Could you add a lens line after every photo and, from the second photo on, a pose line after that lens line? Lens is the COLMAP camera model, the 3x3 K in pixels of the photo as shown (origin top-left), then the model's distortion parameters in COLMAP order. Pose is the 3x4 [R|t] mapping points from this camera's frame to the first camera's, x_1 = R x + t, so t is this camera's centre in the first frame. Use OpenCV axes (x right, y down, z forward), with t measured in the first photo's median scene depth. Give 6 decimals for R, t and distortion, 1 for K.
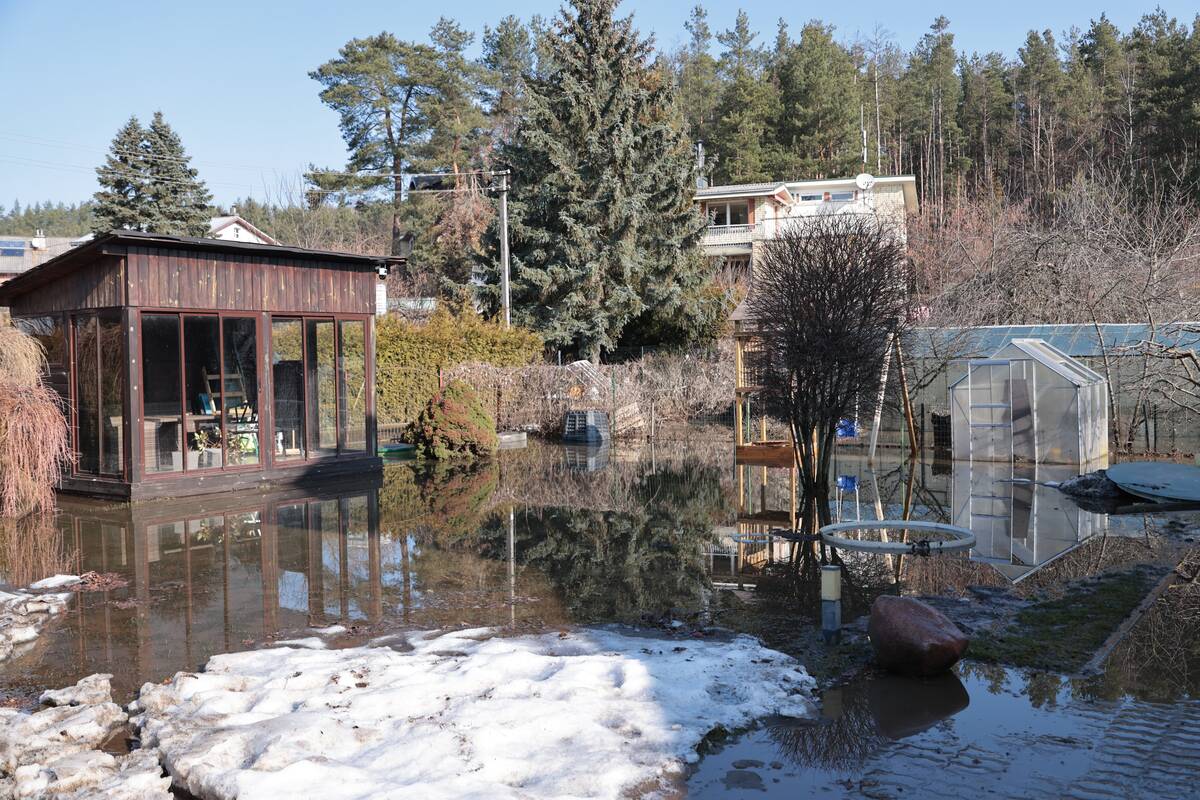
lens RADIAL K [[1173.1, 0, 601.6], [0, 1173.1, 396.4], [0, 0, 1]] dist [0.005096, 0.000000]
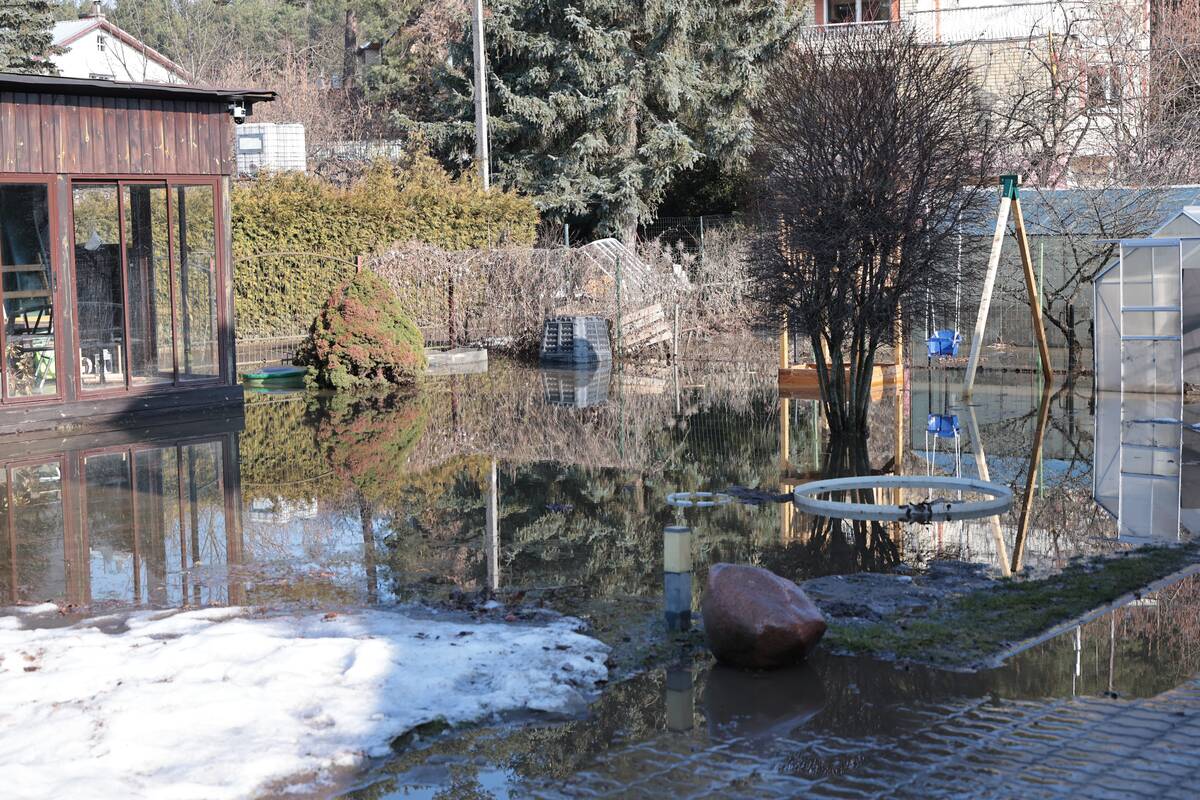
lens RADIAL K [[1890.5, 0, 599.6], [0, 1890.5, 404.8], [0, 0, 1]] dist [-0.022307, 0.000000]
pose [[0.997411, 0.001642, -0.071889, 0.088835], [0.002628, 0.998239, 0.059263, -0.001480], [0.071860, -0.059298, 0.995650, -0.073217]]
